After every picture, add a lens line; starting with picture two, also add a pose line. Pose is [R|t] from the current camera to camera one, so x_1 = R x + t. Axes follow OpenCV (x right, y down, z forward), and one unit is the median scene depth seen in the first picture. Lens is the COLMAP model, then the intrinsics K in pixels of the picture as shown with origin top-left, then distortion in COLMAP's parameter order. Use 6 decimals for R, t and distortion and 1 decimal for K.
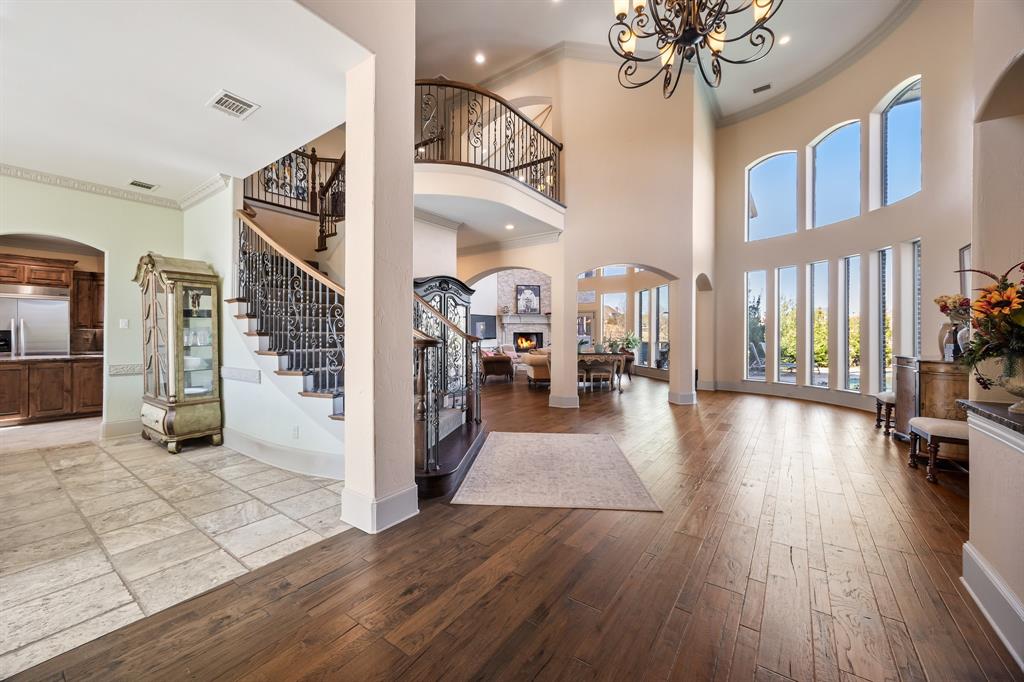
lens RADIAL K [[399.0, 0, 511.3], [0, 399.0, 337.8], [0, 0, 1]] dist [-0.000839, -0.000101]
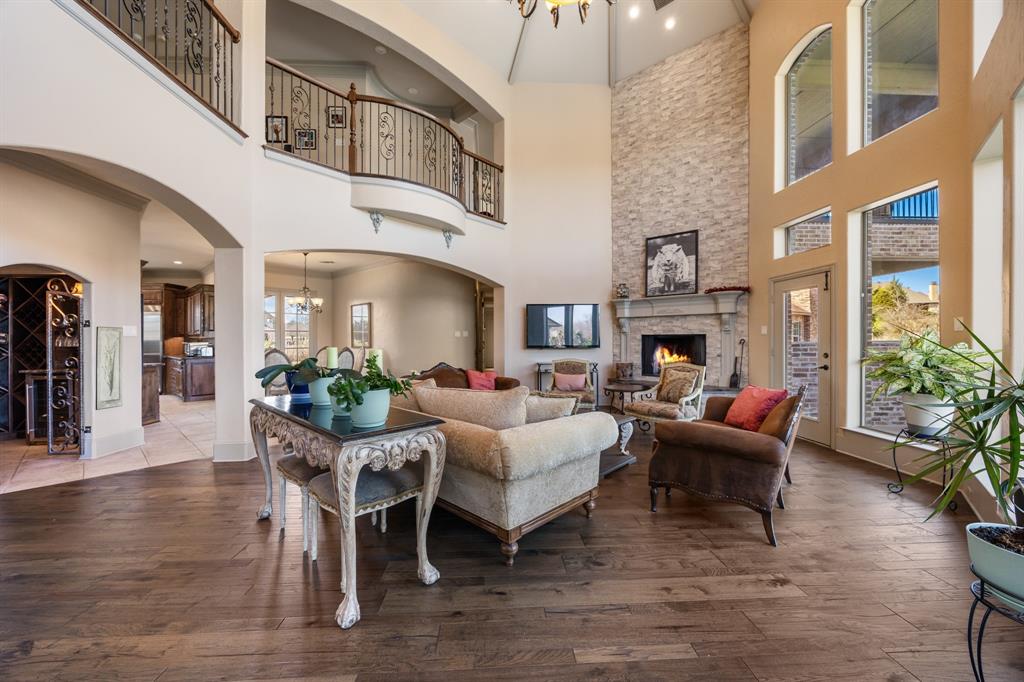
lens RADIAL K [[399.0, 0, 512.7], [0, 399.0, 341.9], [0, 0, 1]] dist [-0.000839, -0.000101]
pose [[0.622029, -0.001468, -0.782992, 0.294362], [-0.002275, 0.999991, -0.003682, -0.002706], [0.782991, 0.004072, 0.622020, 0.562731]]
